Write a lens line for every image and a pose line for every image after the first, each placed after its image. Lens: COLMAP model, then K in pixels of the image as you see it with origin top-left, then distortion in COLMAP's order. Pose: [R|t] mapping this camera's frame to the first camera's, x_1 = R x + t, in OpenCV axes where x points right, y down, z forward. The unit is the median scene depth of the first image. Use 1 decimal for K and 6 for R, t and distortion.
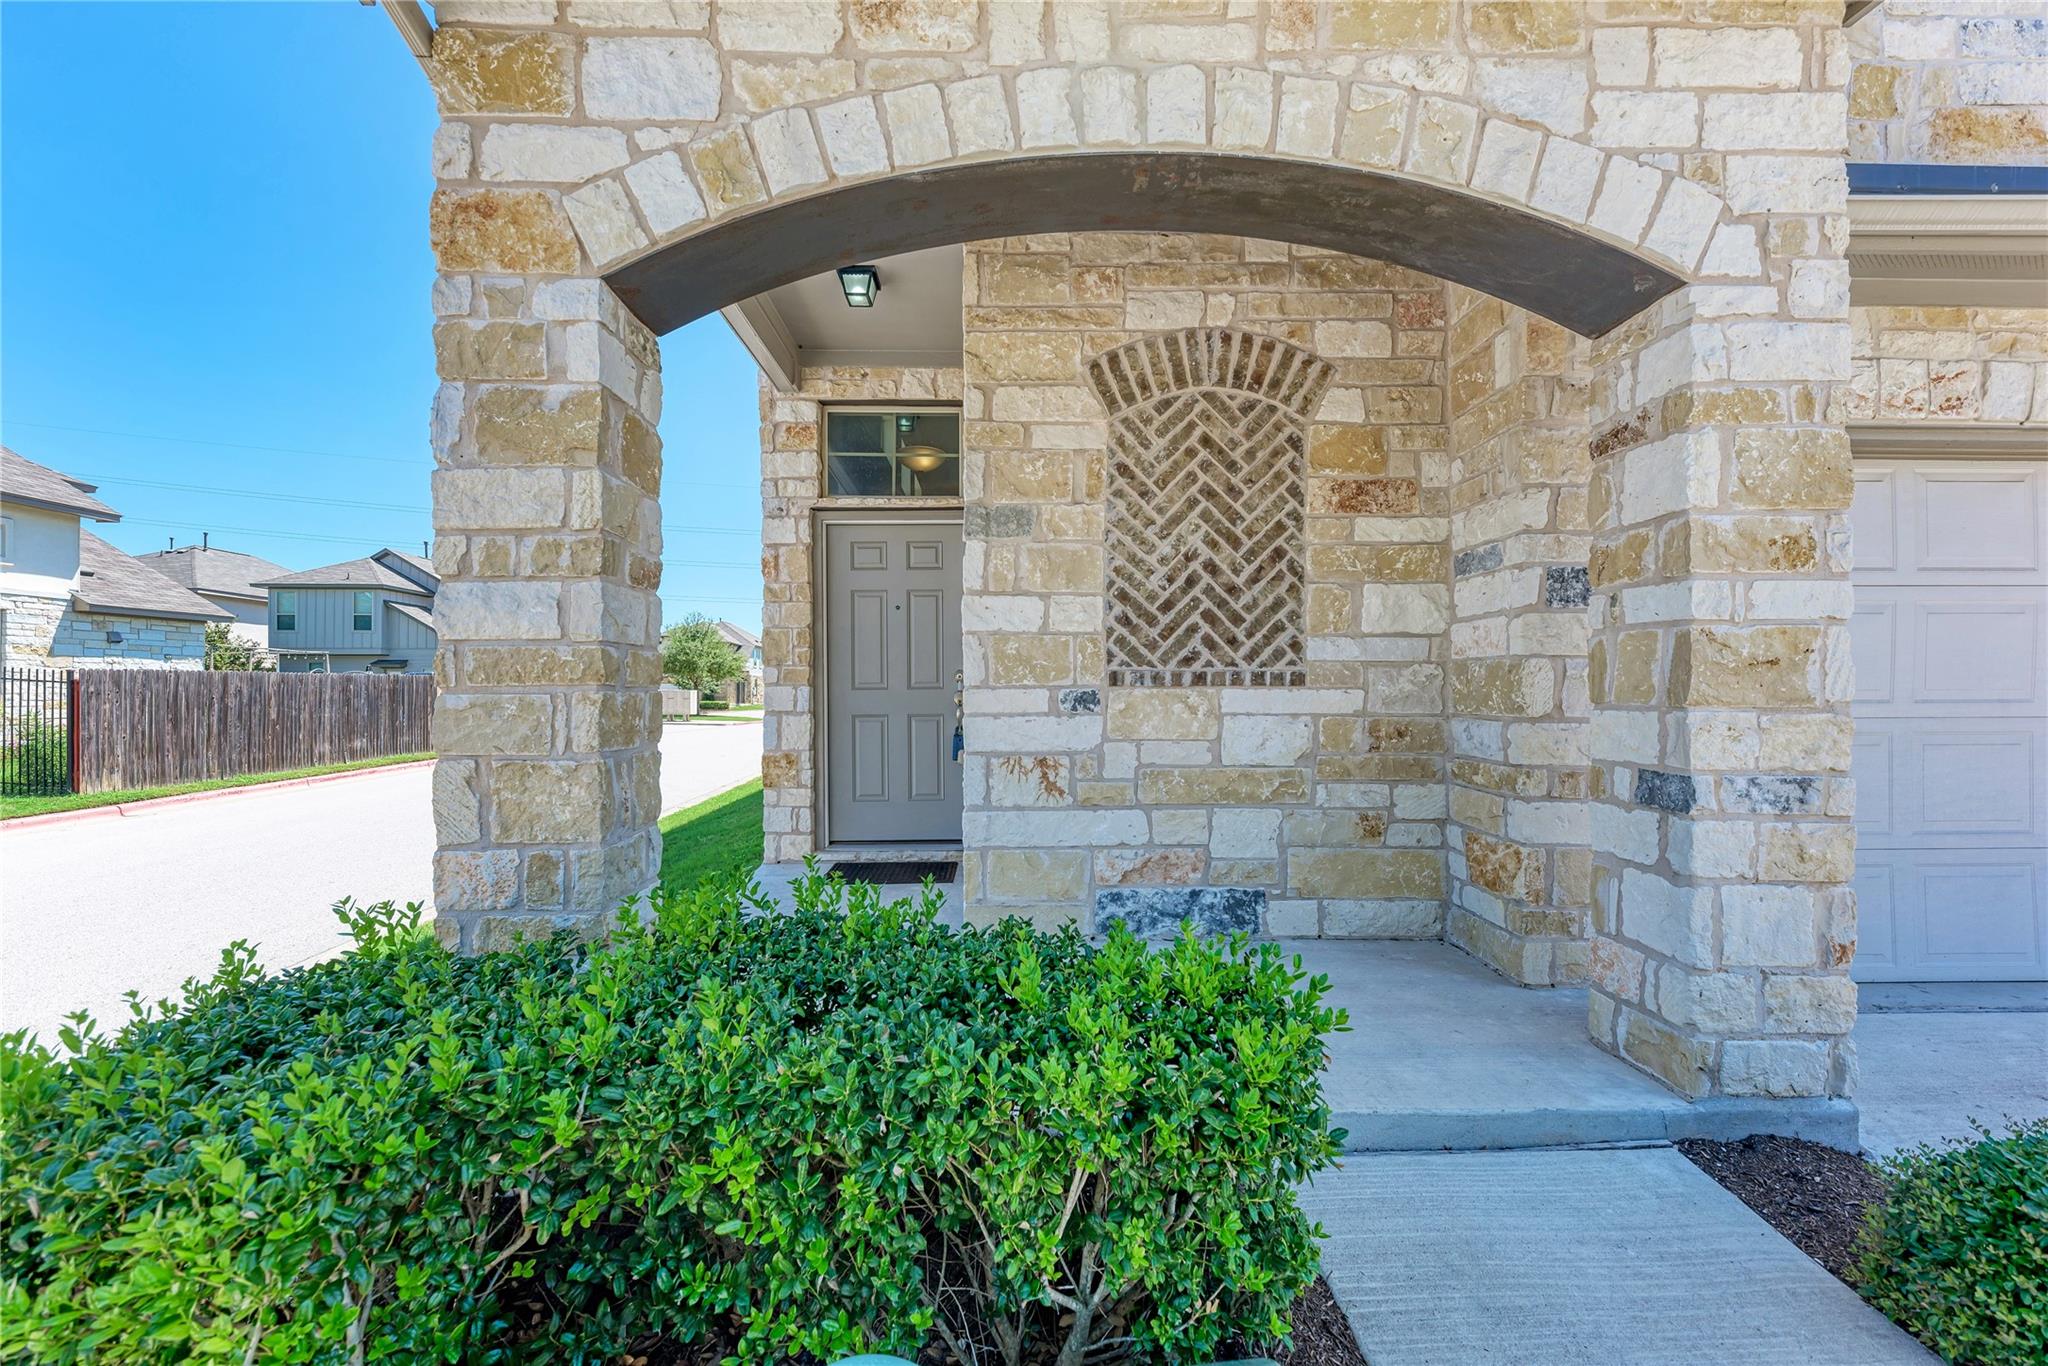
lens RADIAL K [[745.5, 0, 1012.6], [0, 745.5, 694.9], [0, 0, 1]] dist [0.006286, 0.000001]
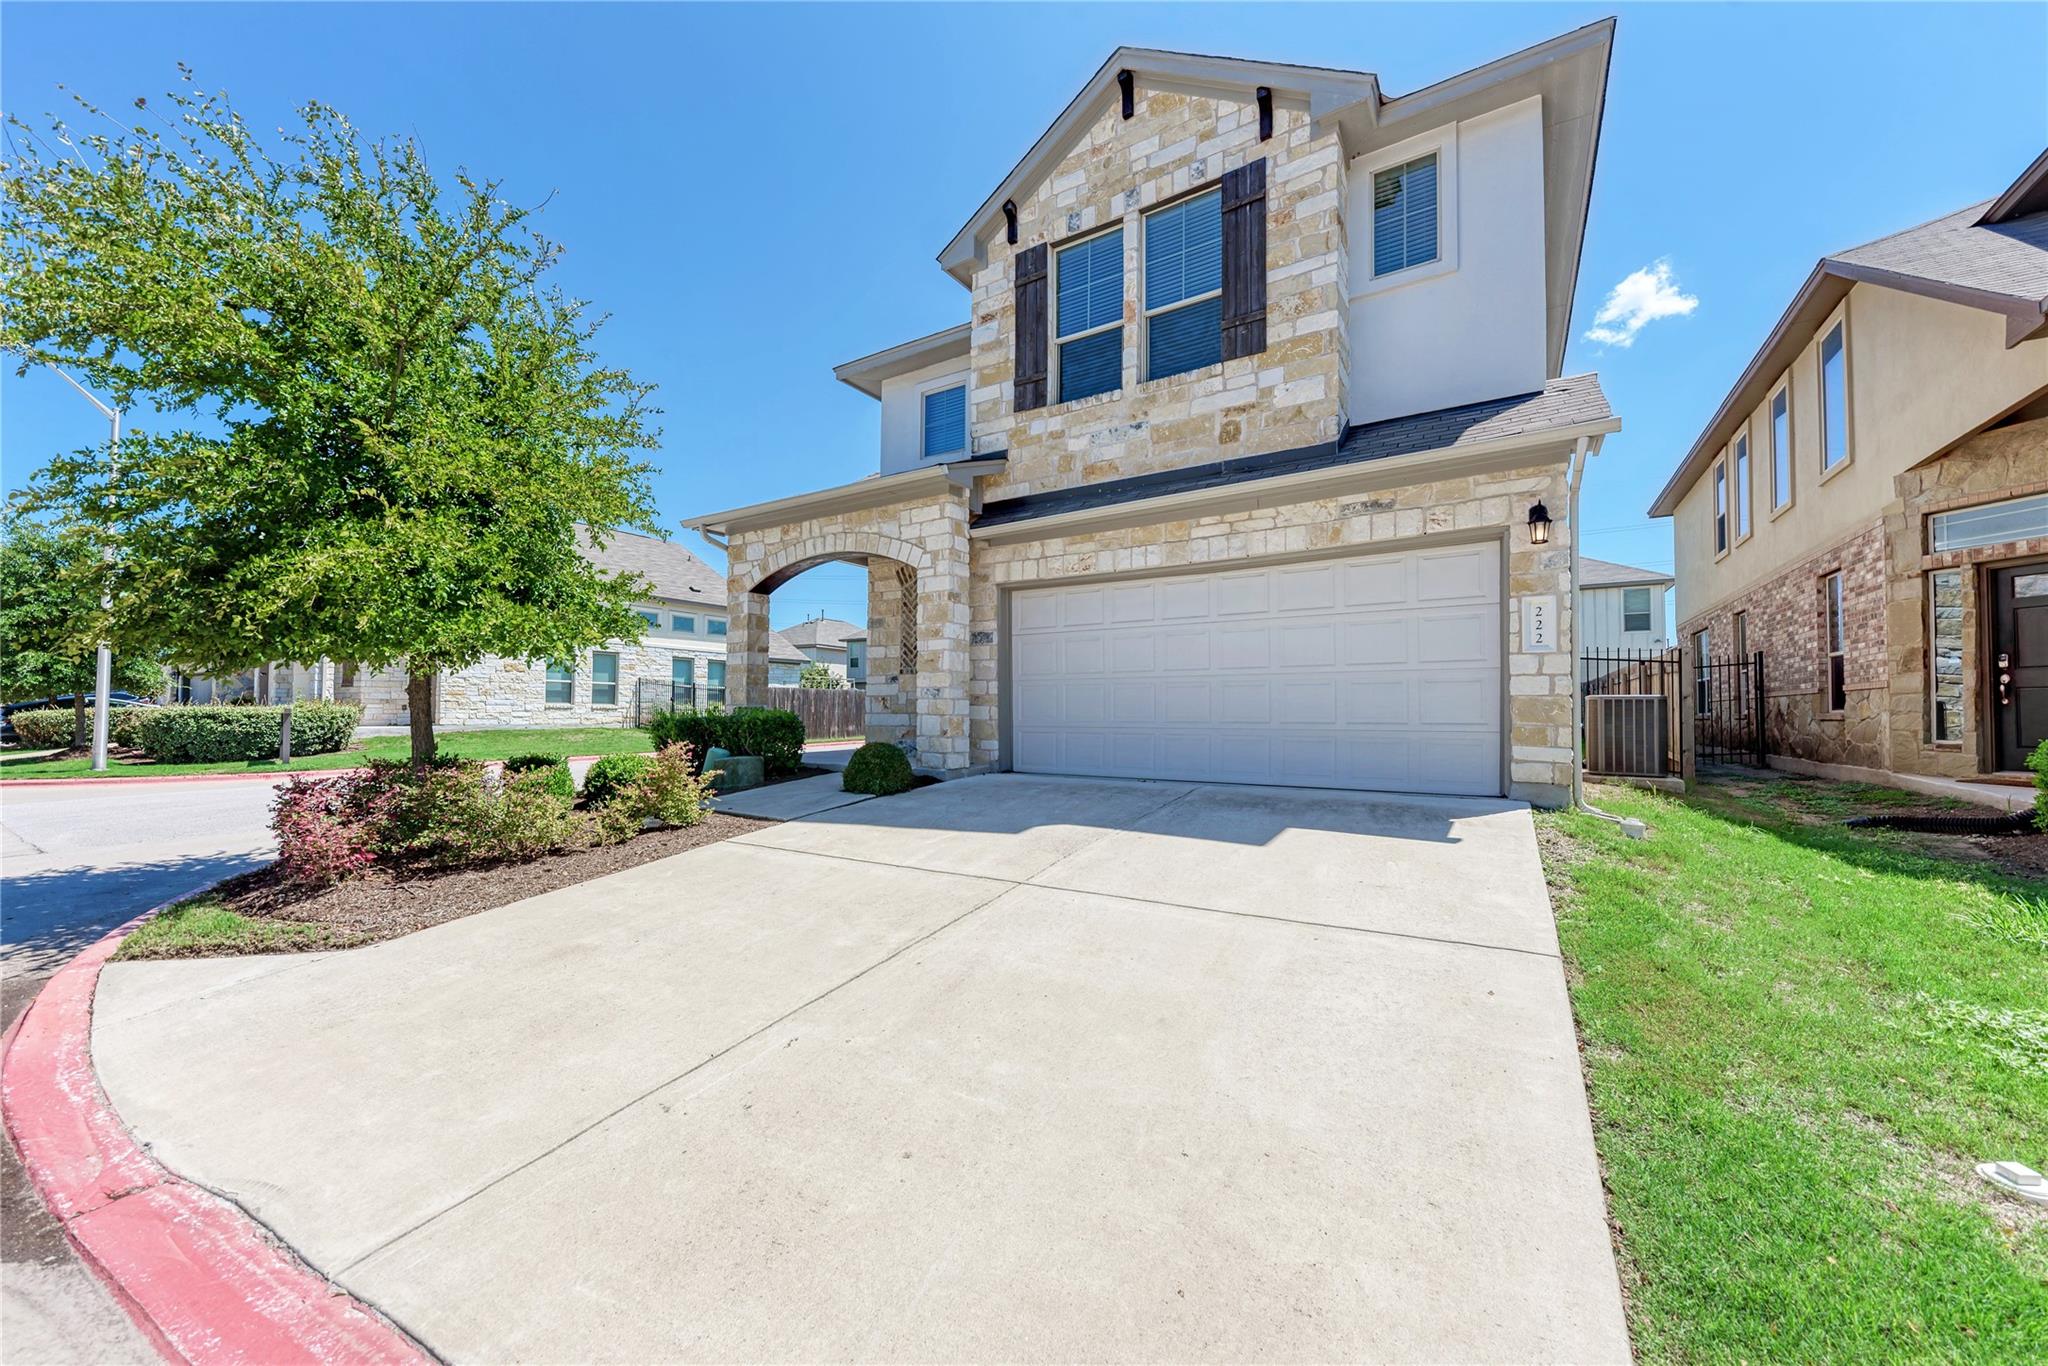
lens RADIAL K [[745.5, 0, 1034.8], [0, 745.5, 695.2], [0, 0, 1]] dist [0.006286, 0.000001]
pose [[0.839672, -0.010035, -0.543001, 2.610862], [-0.006238, 0.999585, -0.028119, 0.181646], [0.543058, 0.026998, 0.839261, -1.481531]]
